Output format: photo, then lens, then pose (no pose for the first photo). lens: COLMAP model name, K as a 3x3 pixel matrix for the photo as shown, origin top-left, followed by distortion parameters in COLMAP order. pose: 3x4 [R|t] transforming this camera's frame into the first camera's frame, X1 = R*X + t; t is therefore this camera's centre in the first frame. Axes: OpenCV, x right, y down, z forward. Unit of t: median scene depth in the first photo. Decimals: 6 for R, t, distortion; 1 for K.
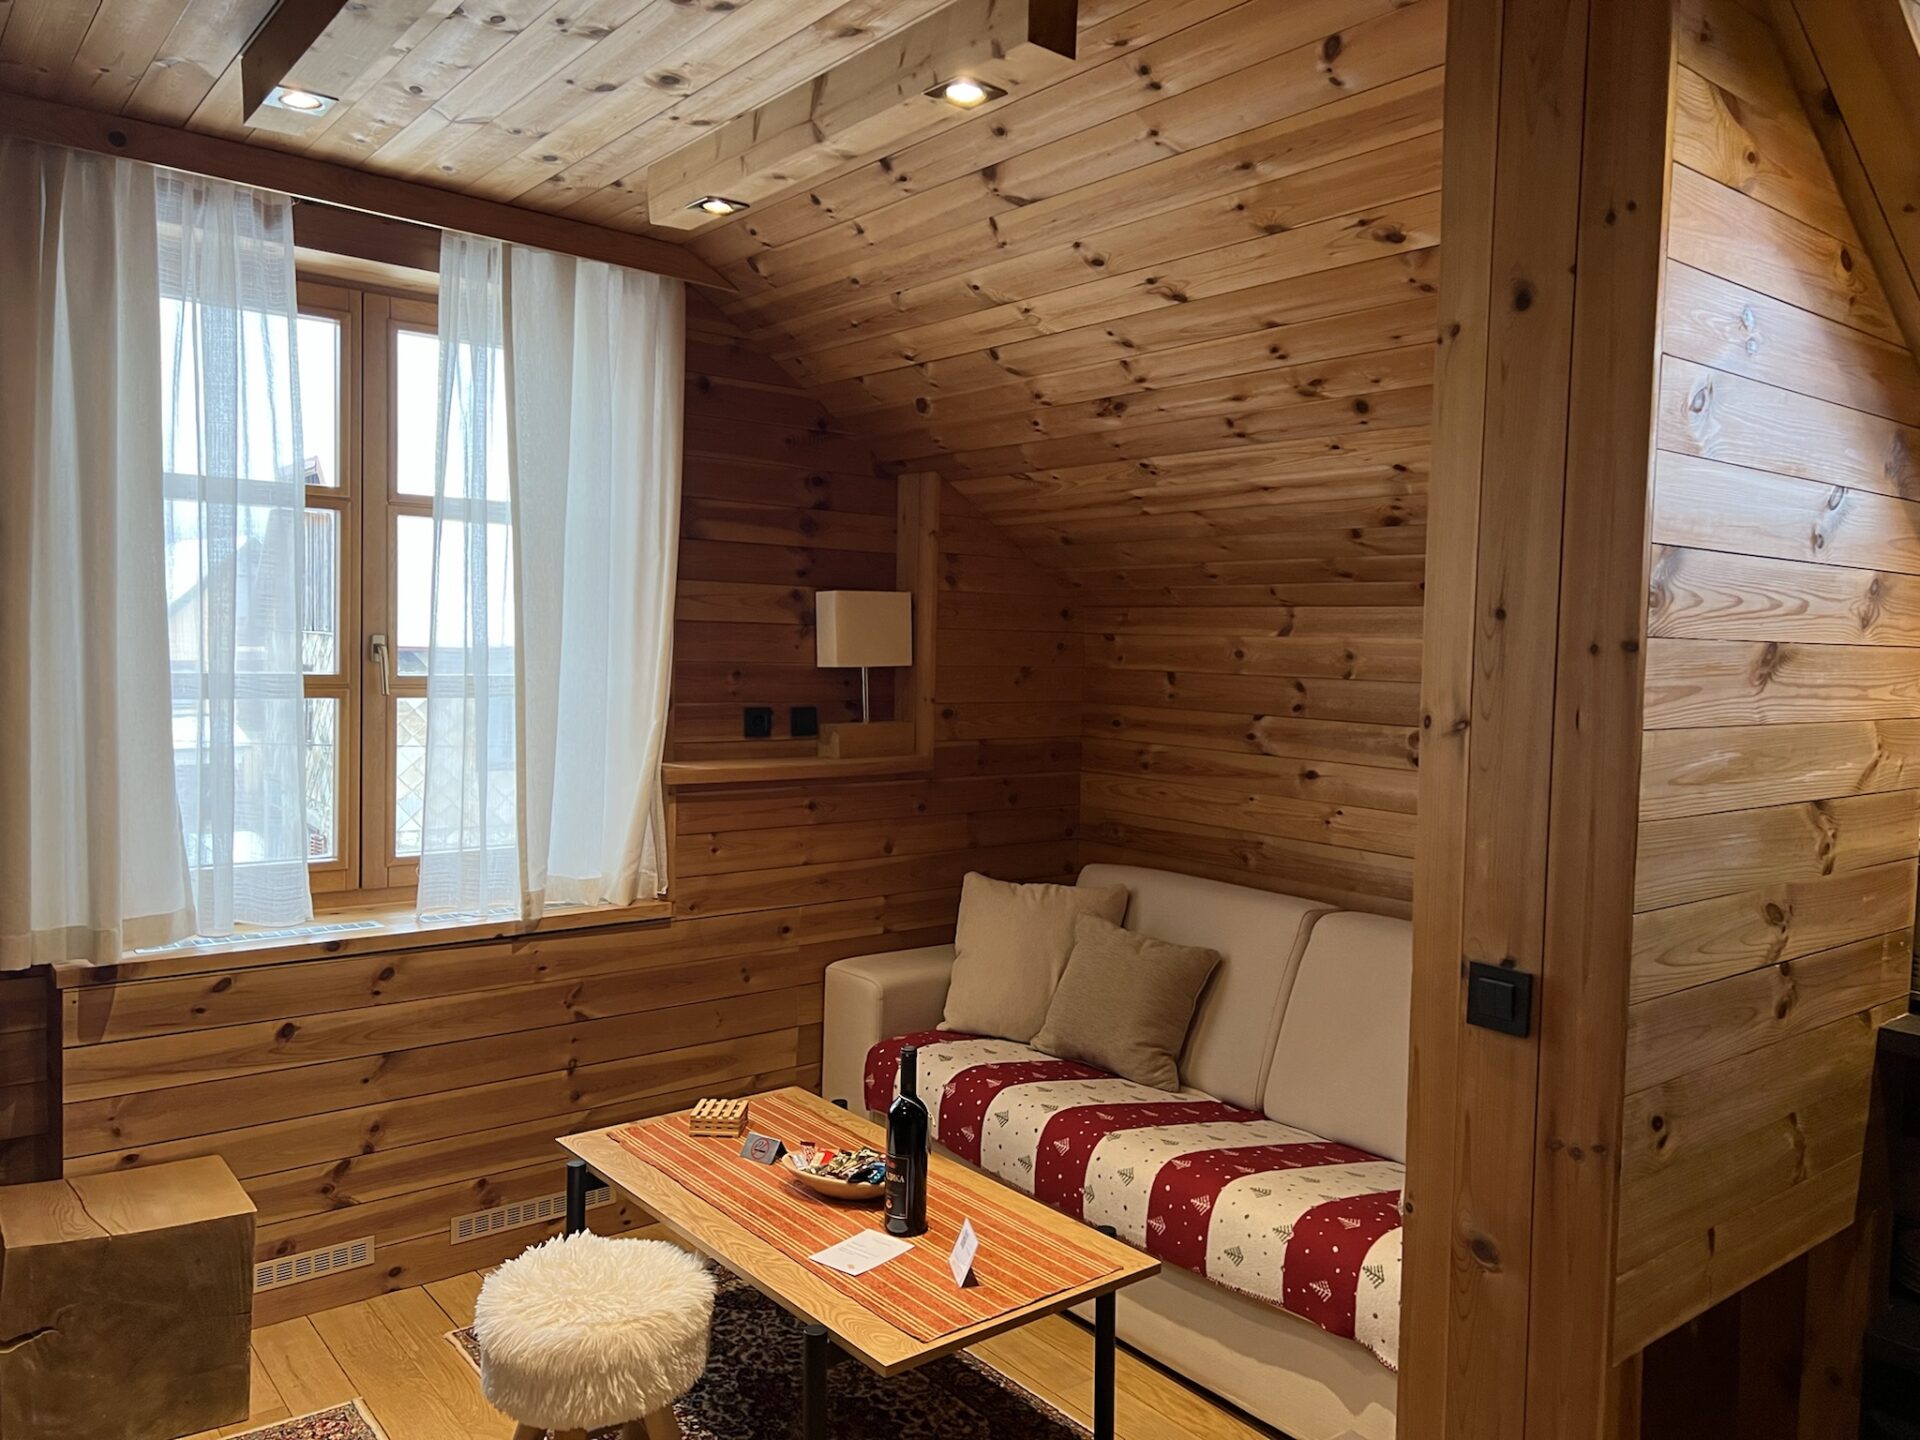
lens RADIAL K [[1422.3, 0, 973.0], [0, 1422.3, 712.7], [0, 0, 1]] dist [0.011225, -0.026868]
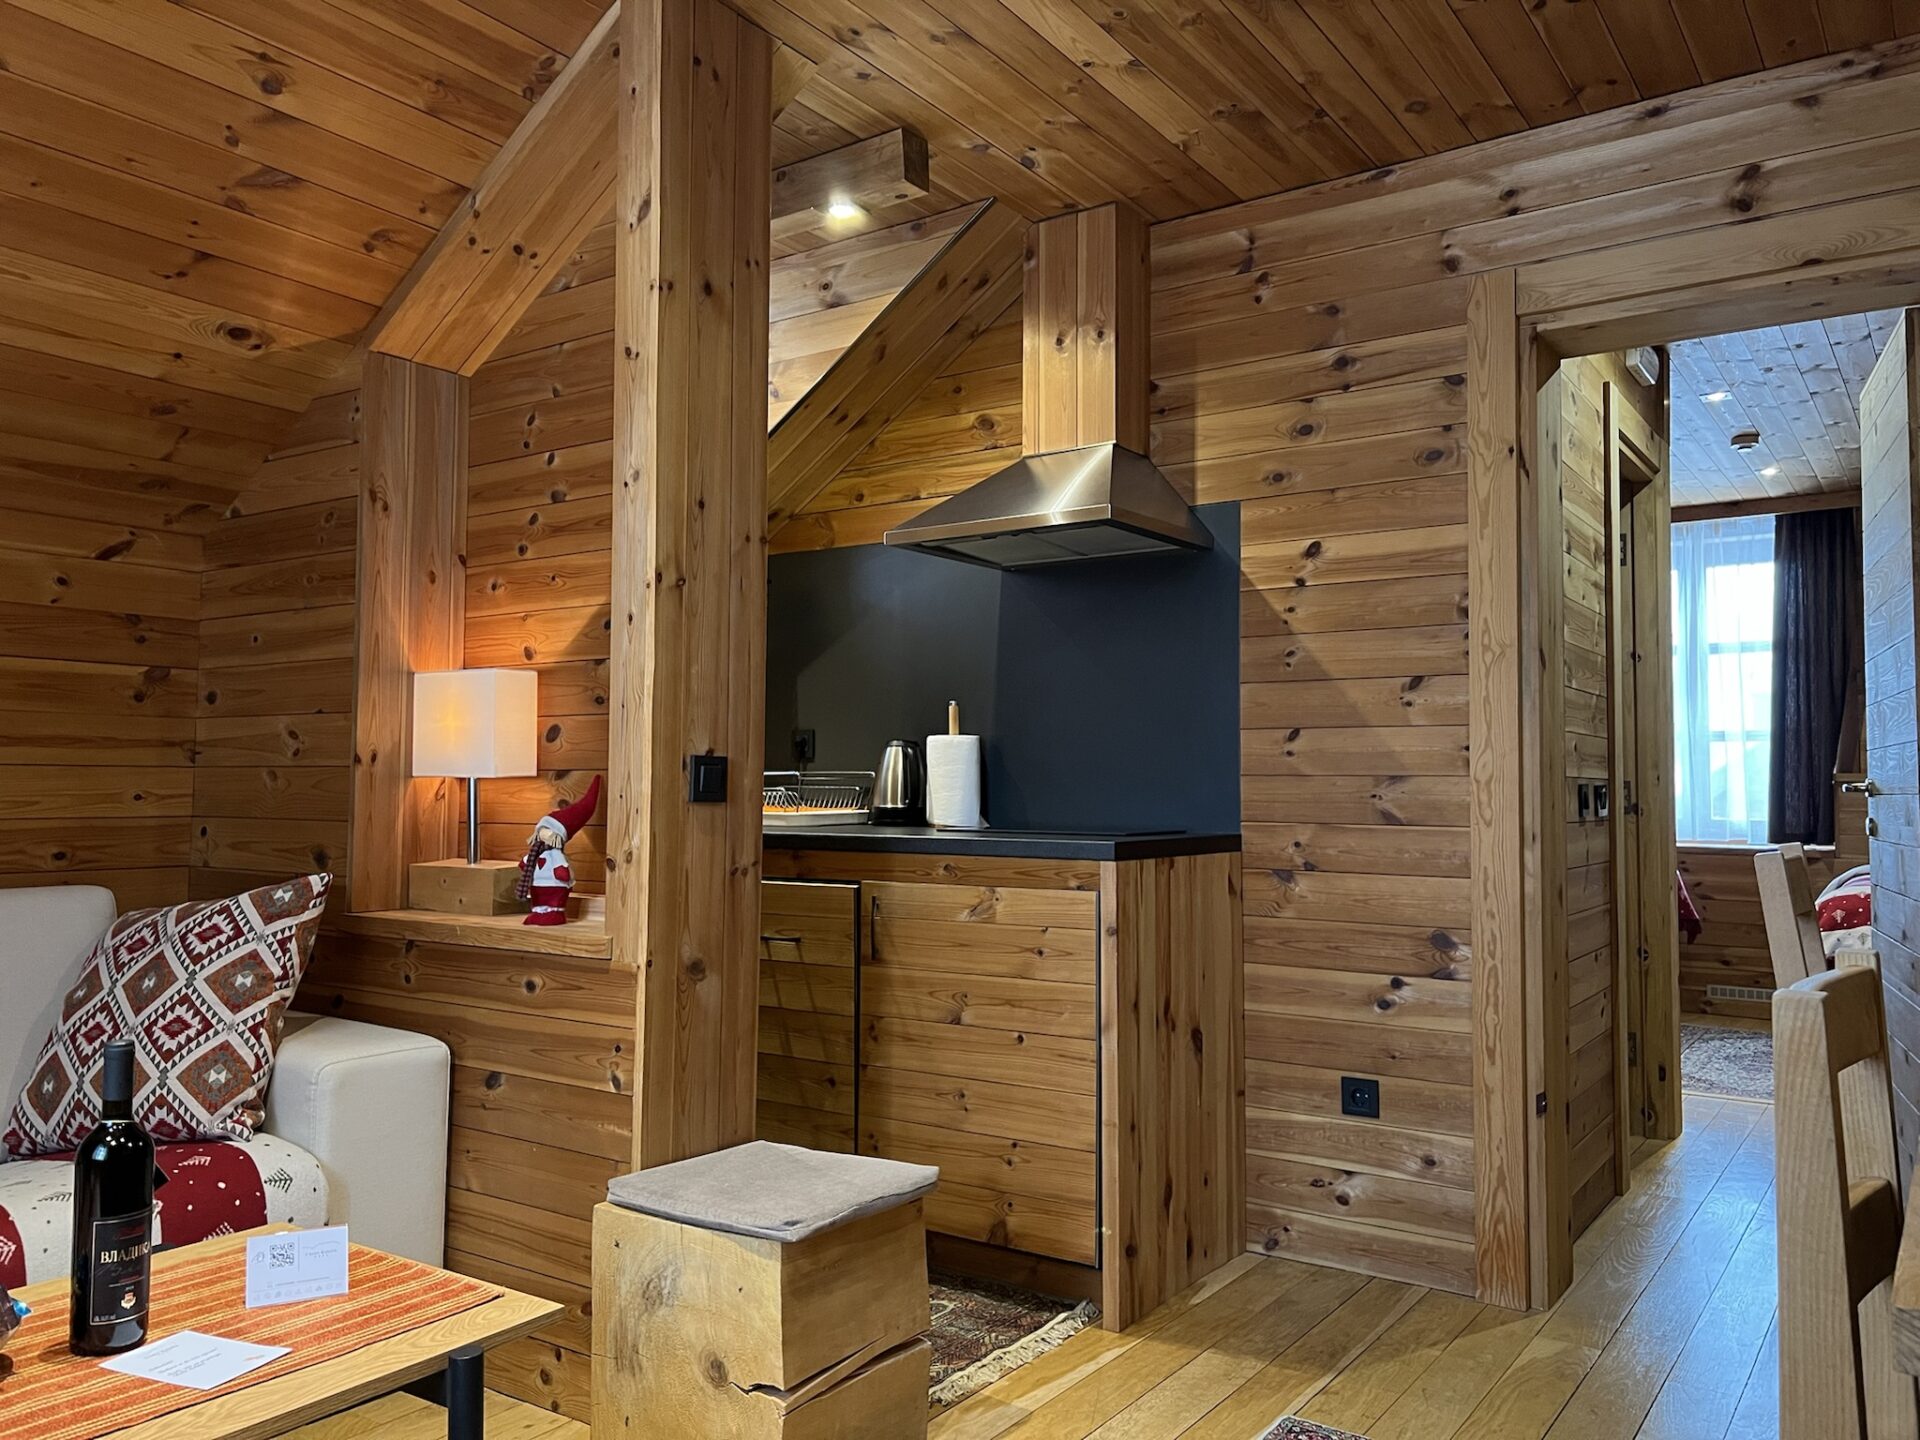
lens RADIAL K [[1422.3, 0, 971.2], [0, 1422.3, 728.0], [0, 0, 1]] dist [0.011225, -0.026868]
pose [[-0.291411, 0.012403, 0.956517, -1.016254], [0.035473, 0.999368, -0.002152, 0.158954], [-0.955940, 0.033303, -0.291667, 1.130117]]
